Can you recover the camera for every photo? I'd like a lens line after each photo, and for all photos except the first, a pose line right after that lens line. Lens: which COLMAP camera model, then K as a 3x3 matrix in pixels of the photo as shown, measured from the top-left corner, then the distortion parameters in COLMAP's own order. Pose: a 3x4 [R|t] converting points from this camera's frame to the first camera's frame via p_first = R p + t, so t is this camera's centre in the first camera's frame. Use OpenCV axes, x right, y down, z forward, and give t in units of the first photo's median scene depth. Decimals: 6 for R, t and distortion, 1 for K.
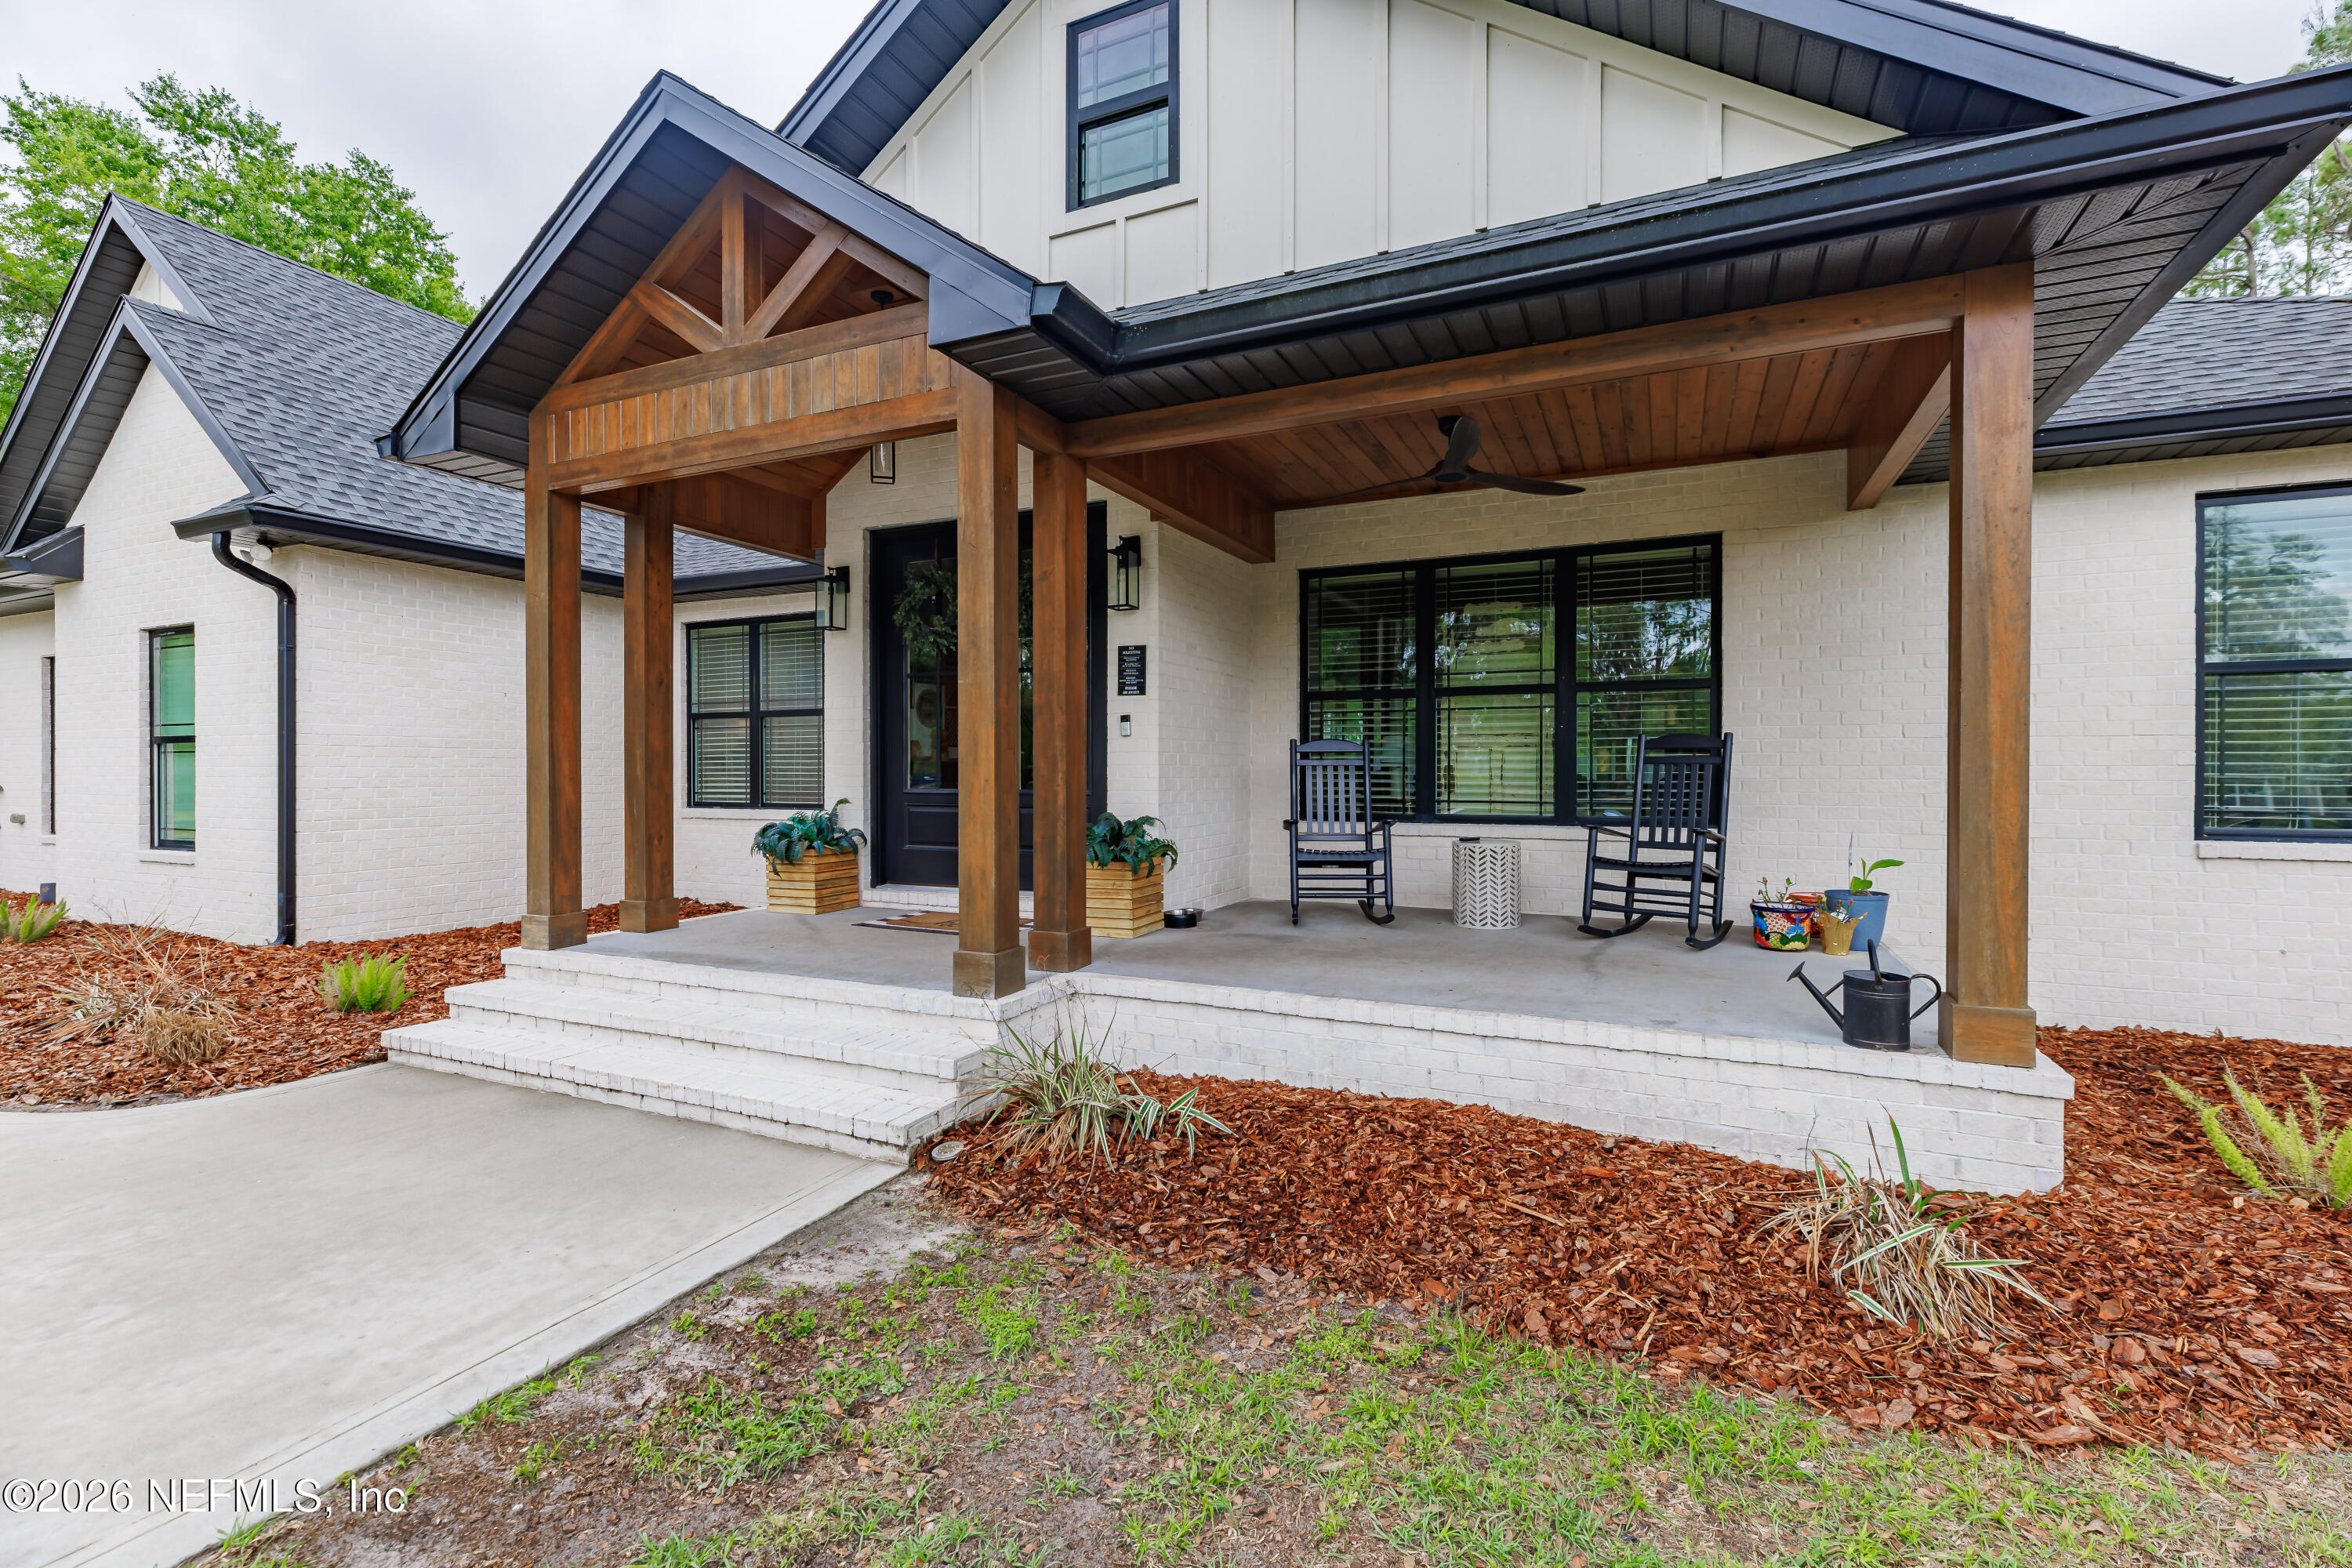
lens RADIAL K [[1054.1, 0, 1157.6], [0, 1054.1, 777.9], [0, 0, 1]] dist [0.001315, 0.000004]
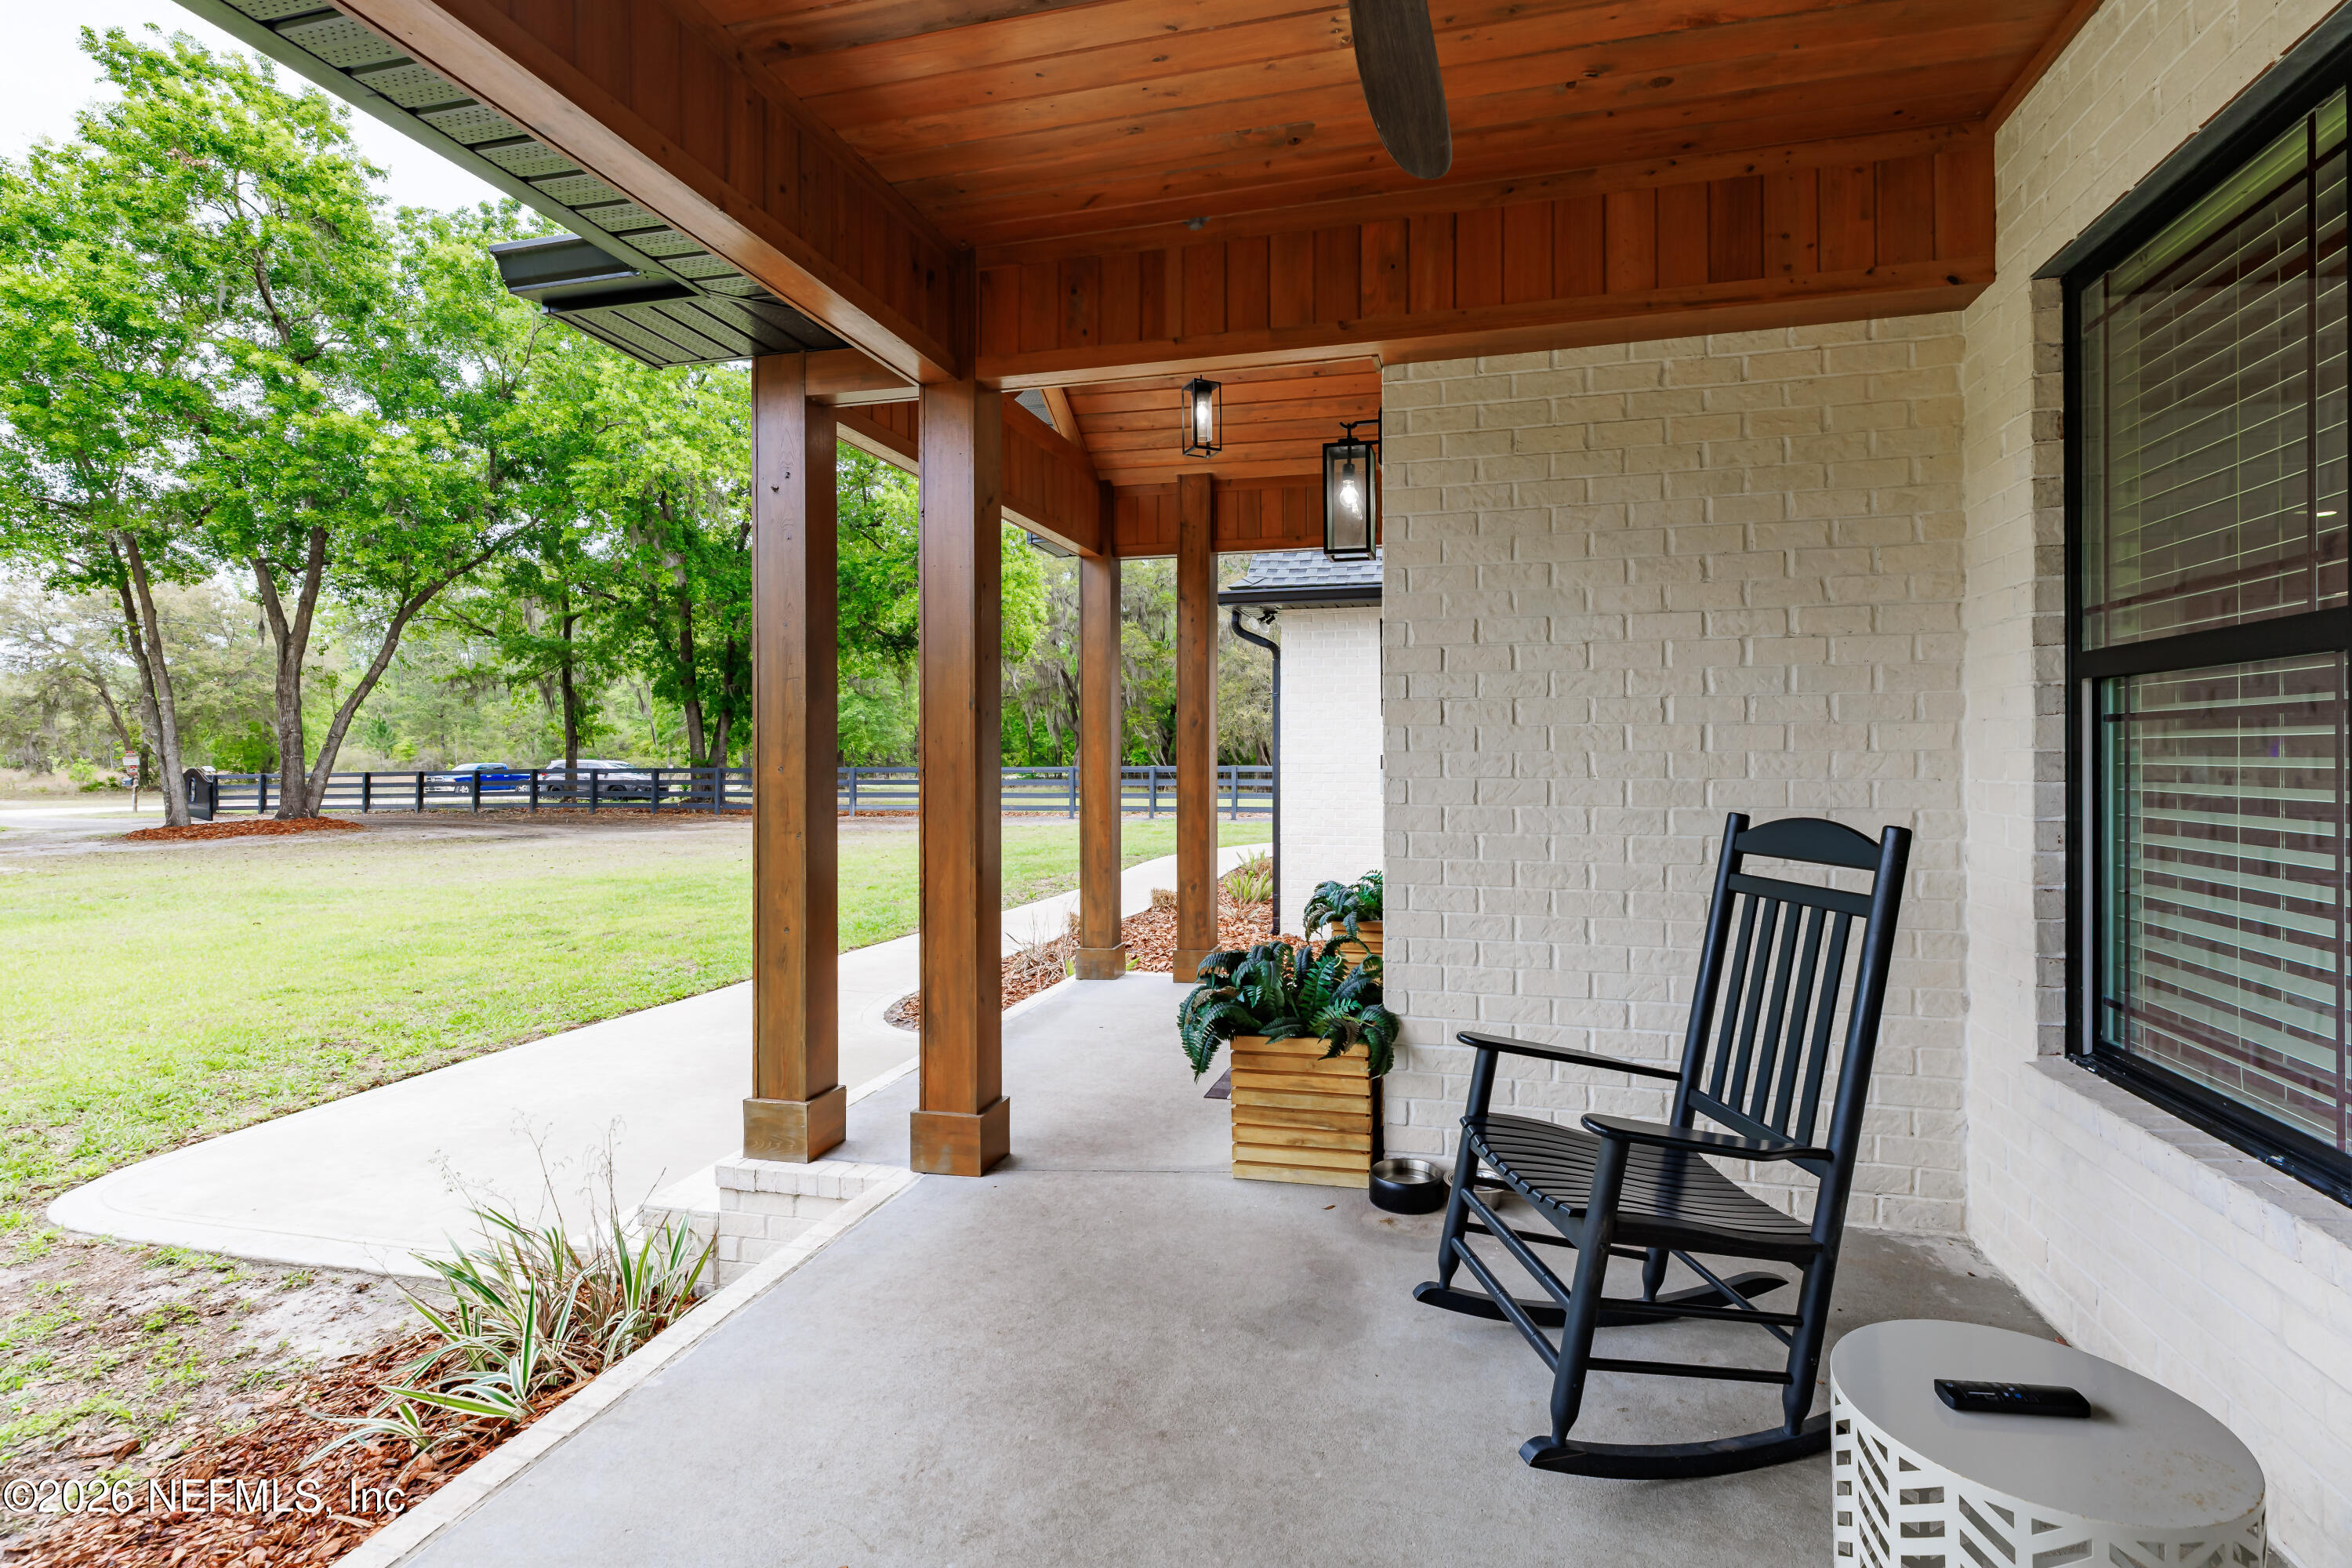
lens RADIAL K [[1054.1, 0, 1157.6], [0, 1054.1, 777.9], [0, 0, 1]] dist [0.001315, 0.000004]
pose [[0.227420, 0.009737, -0.973748, 0.481523], [-0.004043, 0.999951, 0.009055, -0.051539], [0.973788, 0.001878, 0.227448, 0.816932]]
